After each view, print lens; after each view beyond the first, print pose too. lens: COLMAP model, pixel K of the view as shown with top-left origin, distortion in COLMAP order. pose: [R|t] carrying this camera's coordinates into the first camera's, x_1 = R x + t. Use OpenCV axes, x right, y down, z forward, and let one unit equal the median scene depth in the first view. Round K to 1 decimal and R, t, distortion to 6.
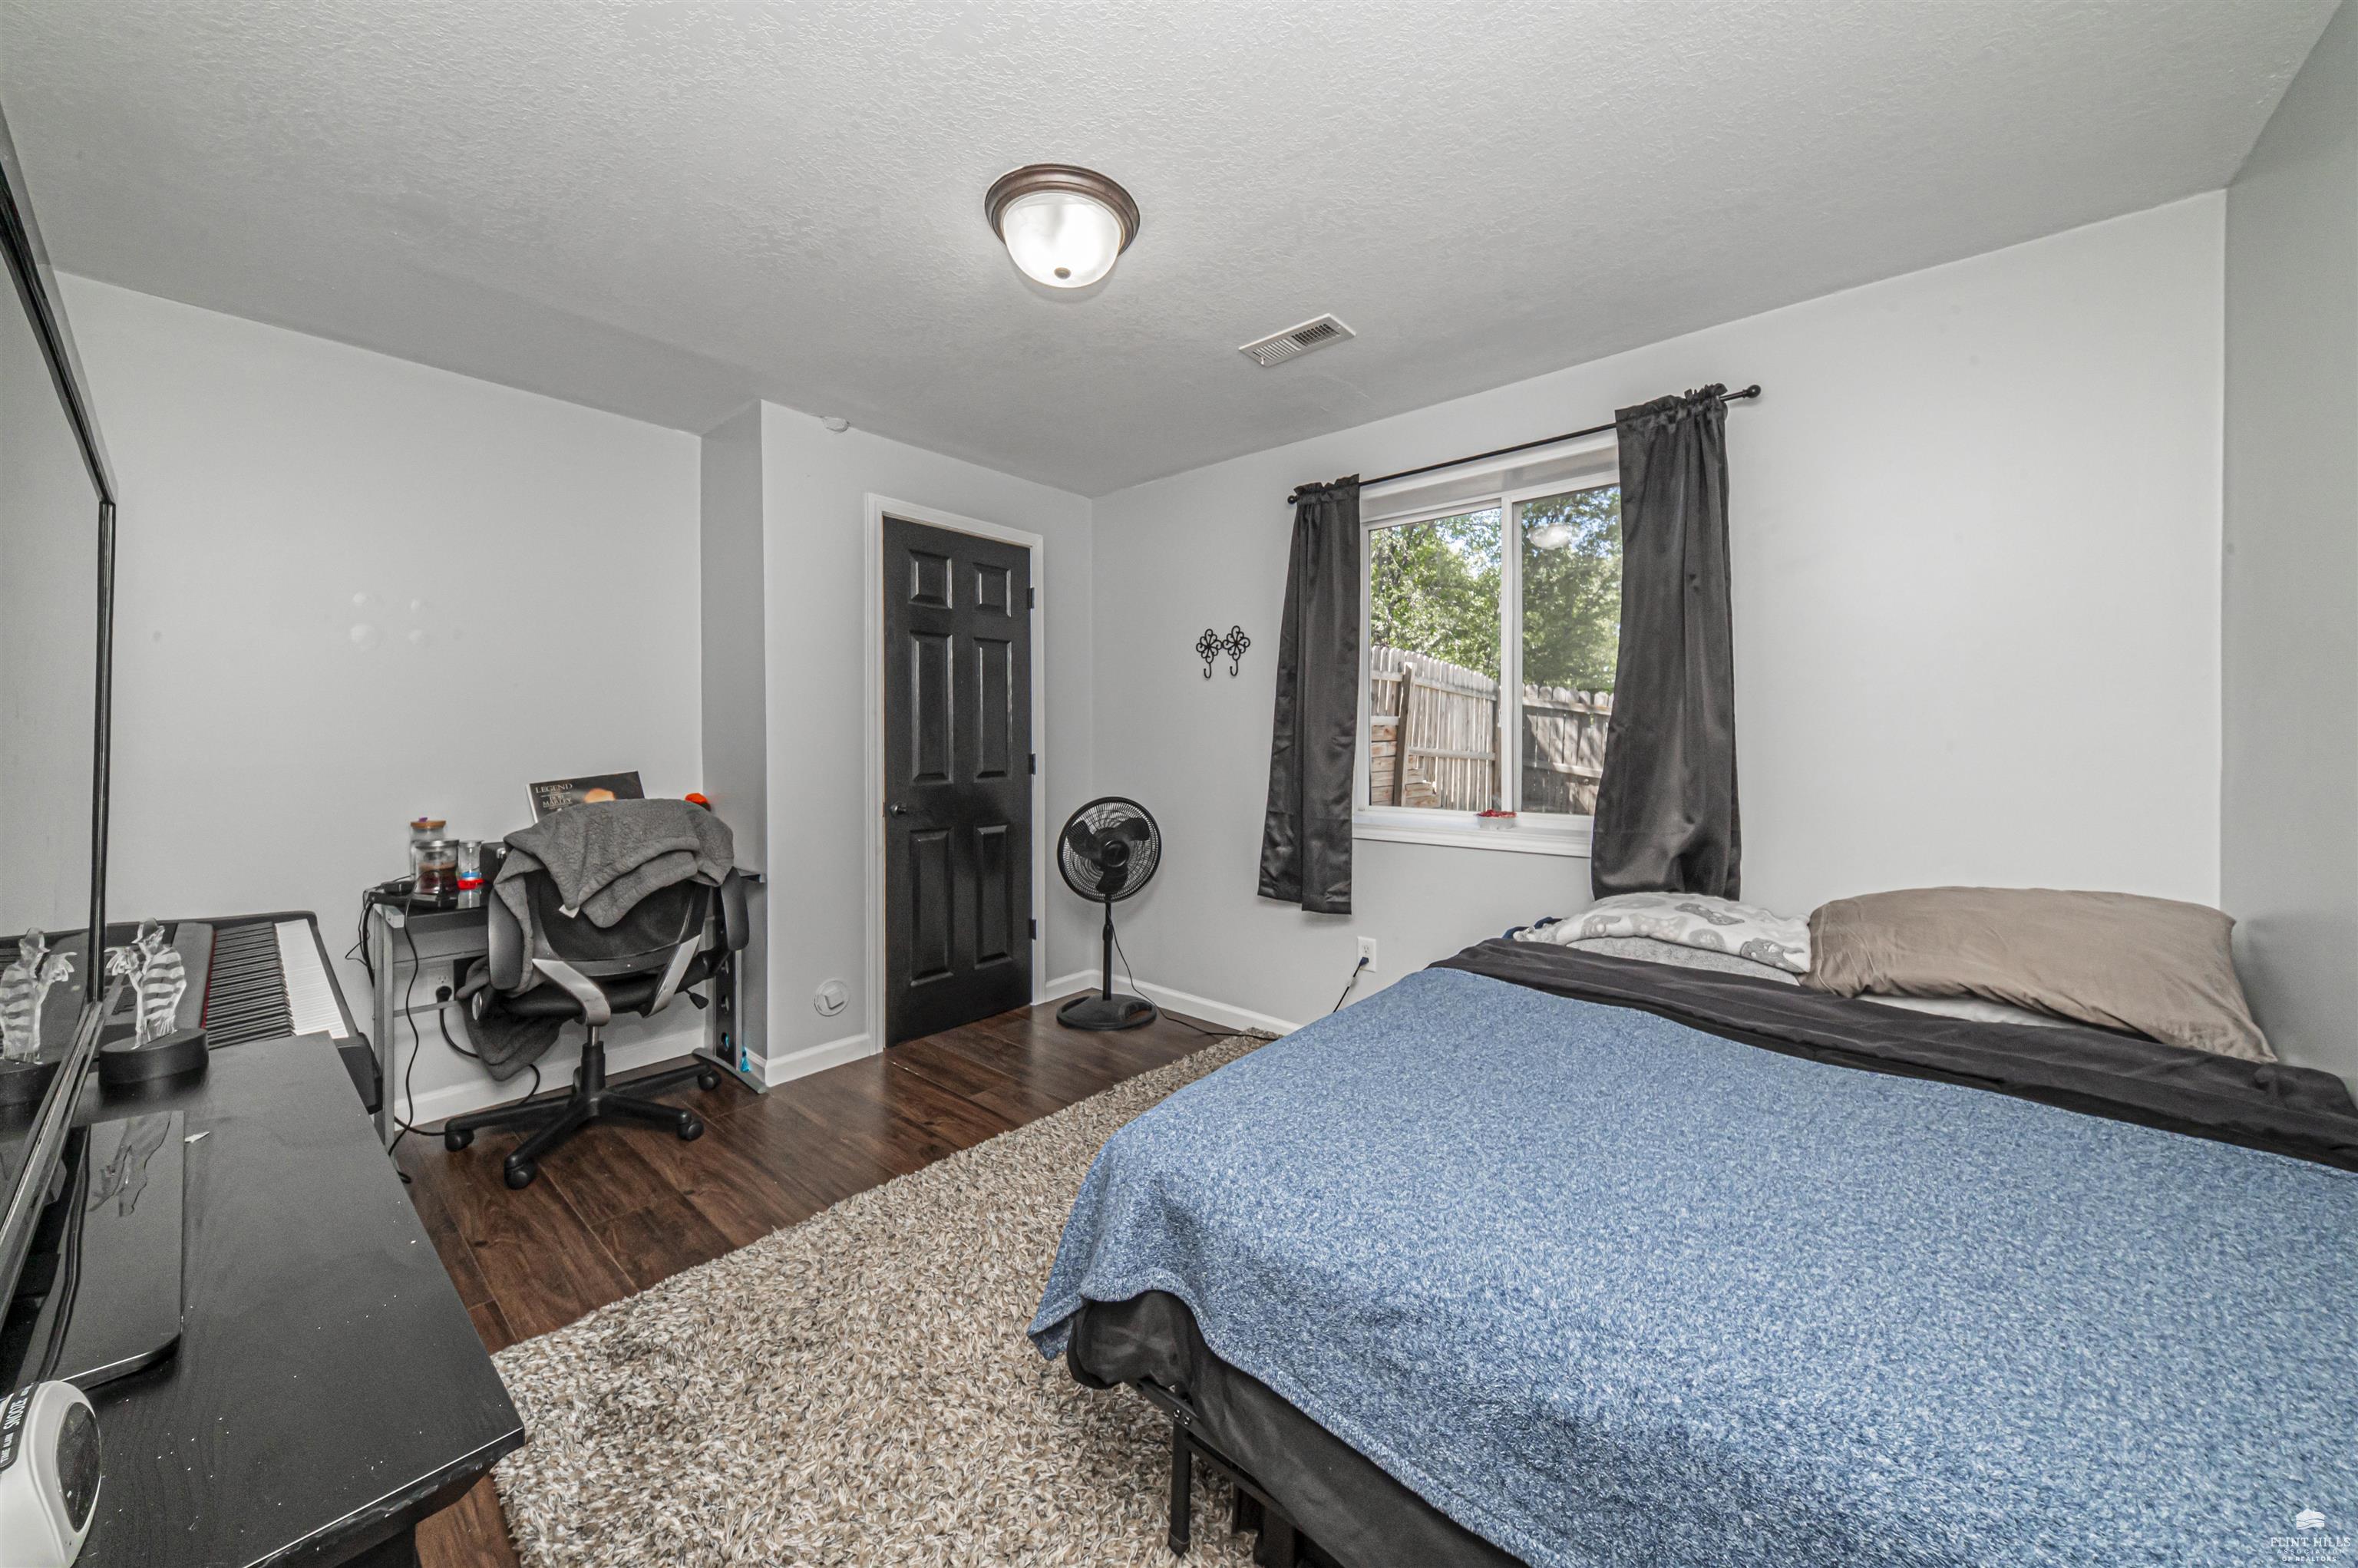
lens RADIAL K [[827.0, 0, 1187.7], [0, 827.0, 780.8], [0, 0, 1]] dist [0.000666, -0.005148]
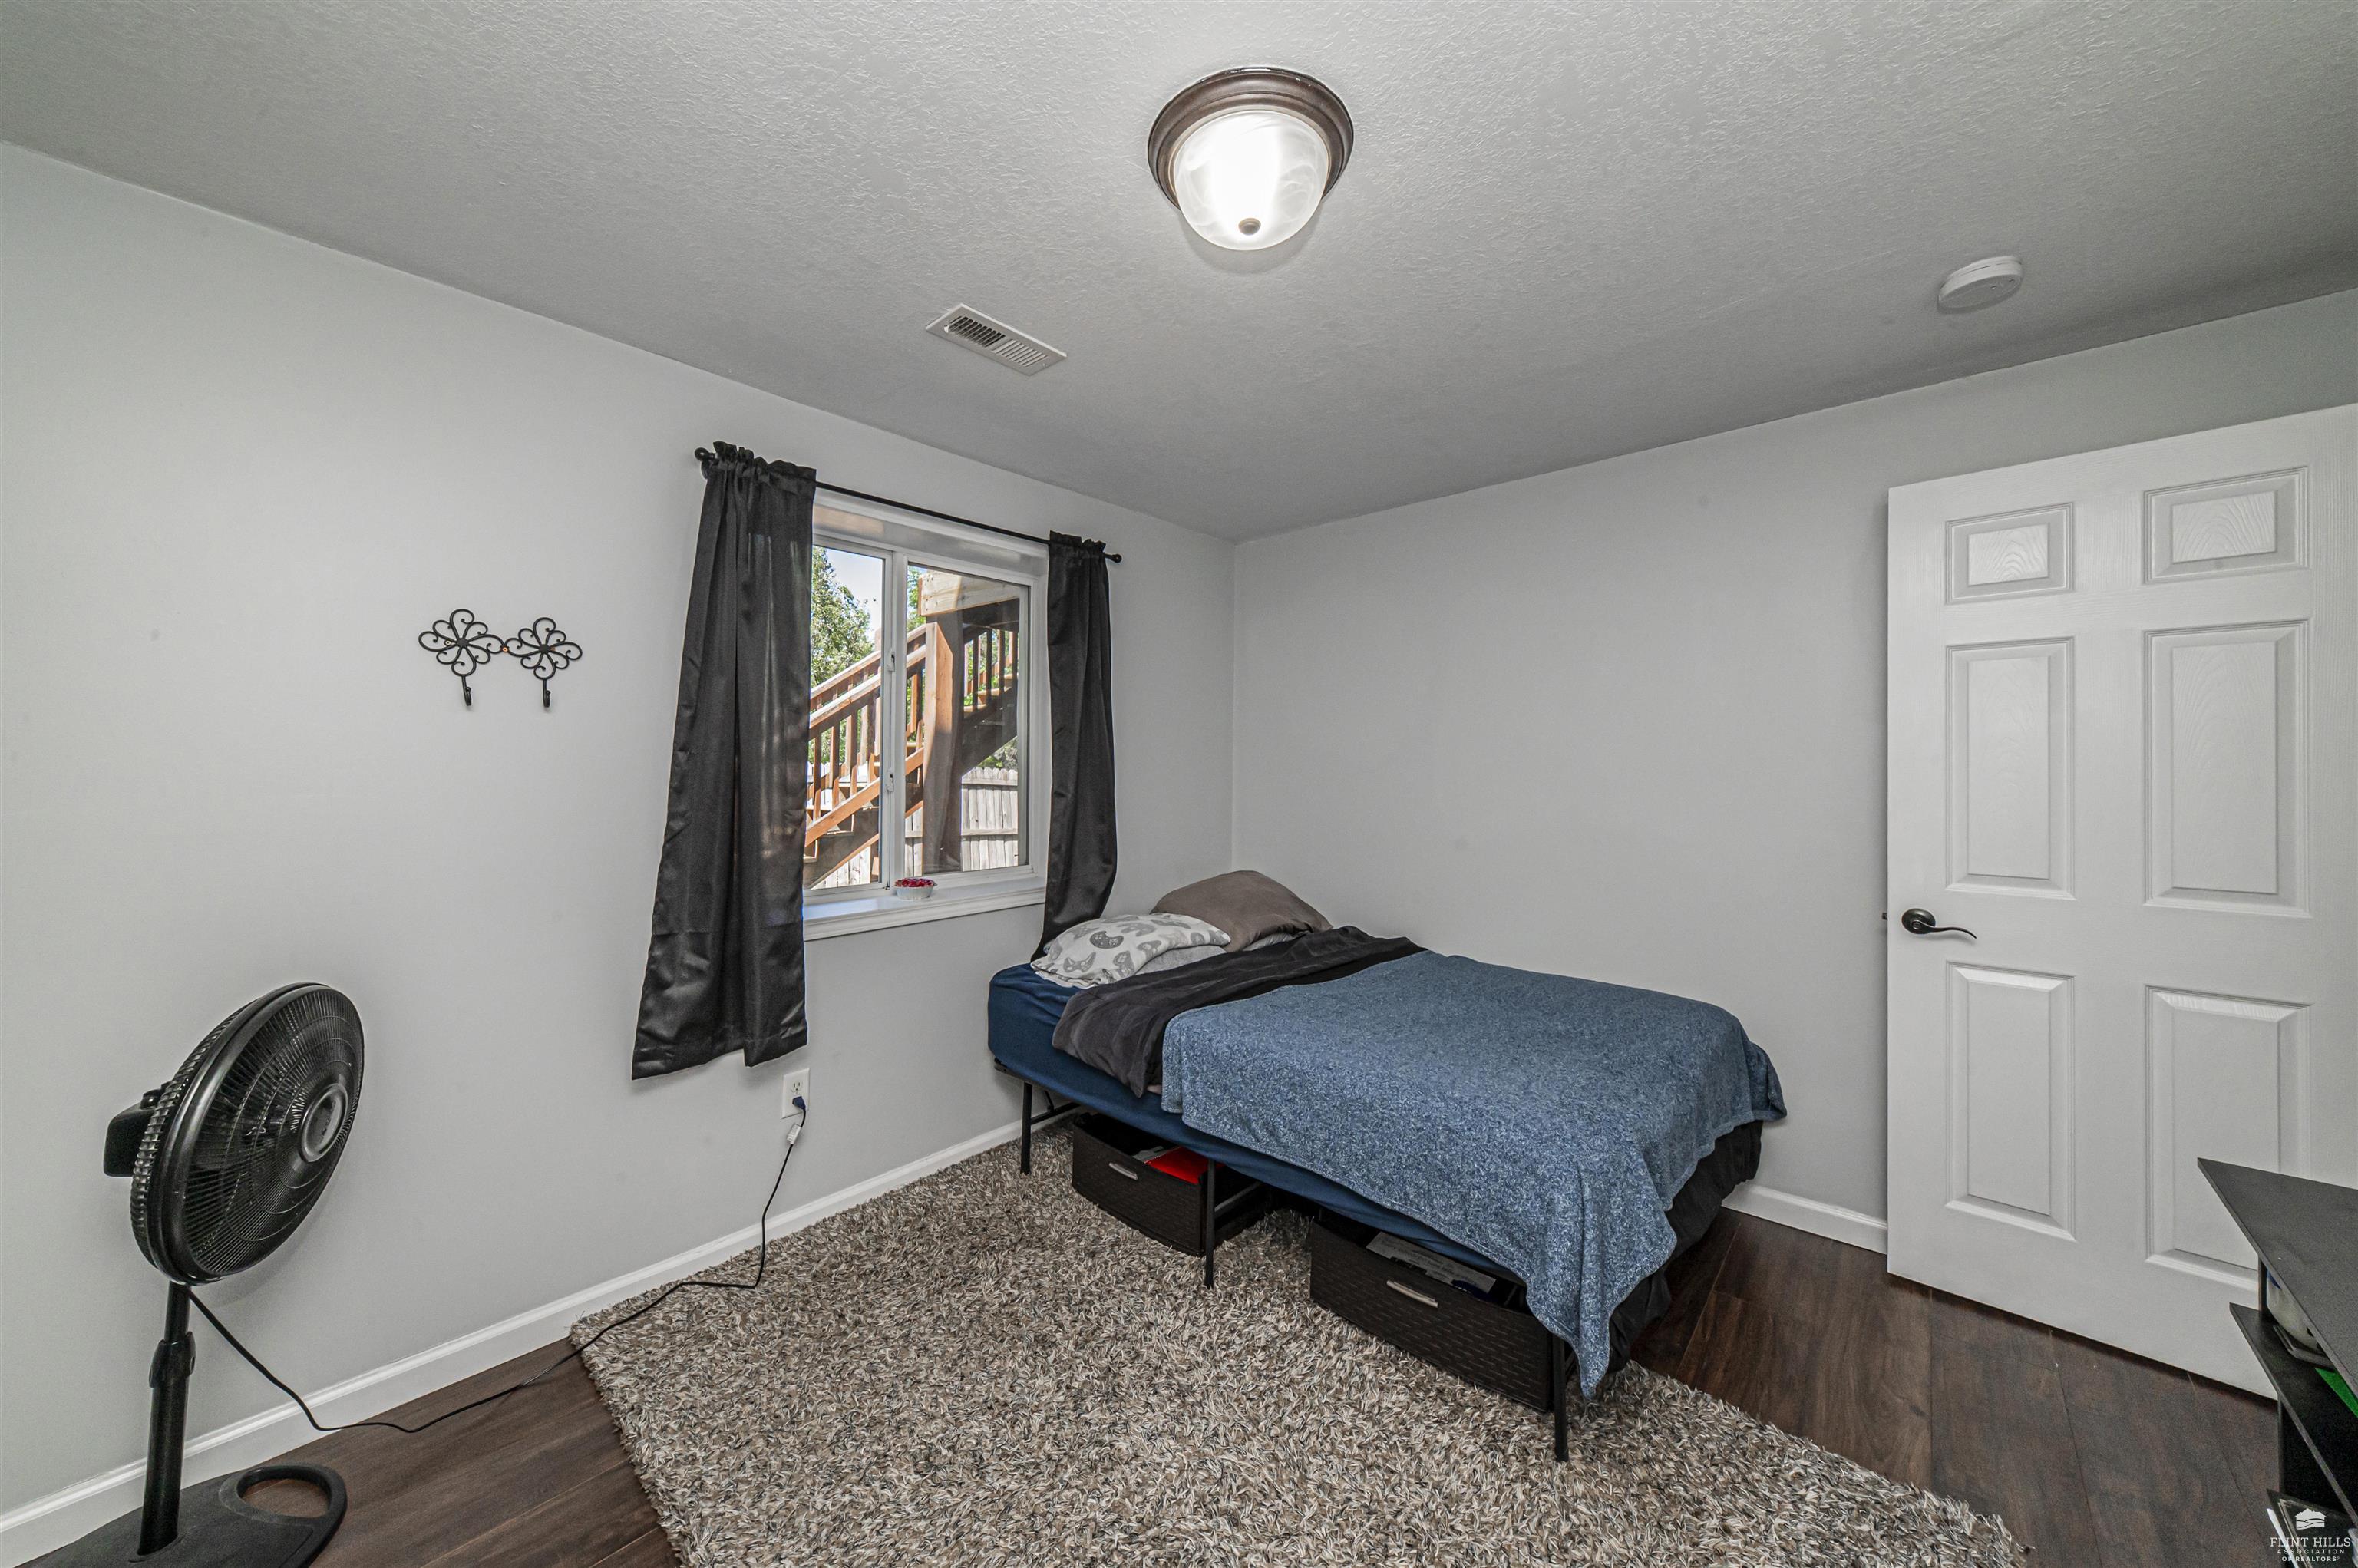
lens RADIAL K [[799.0, 0, 1179.0], [0, 799.0, 784.0], [0, 0, 1]] dist [0.000047, -0.009815]
pose [[0.041386, -0.015132, 0.999029, -0.506194], [0.054687, 0.998421, 0.012857, -0.065702], [-0.997646, 0.054101, 0.042148, 0.615357]]
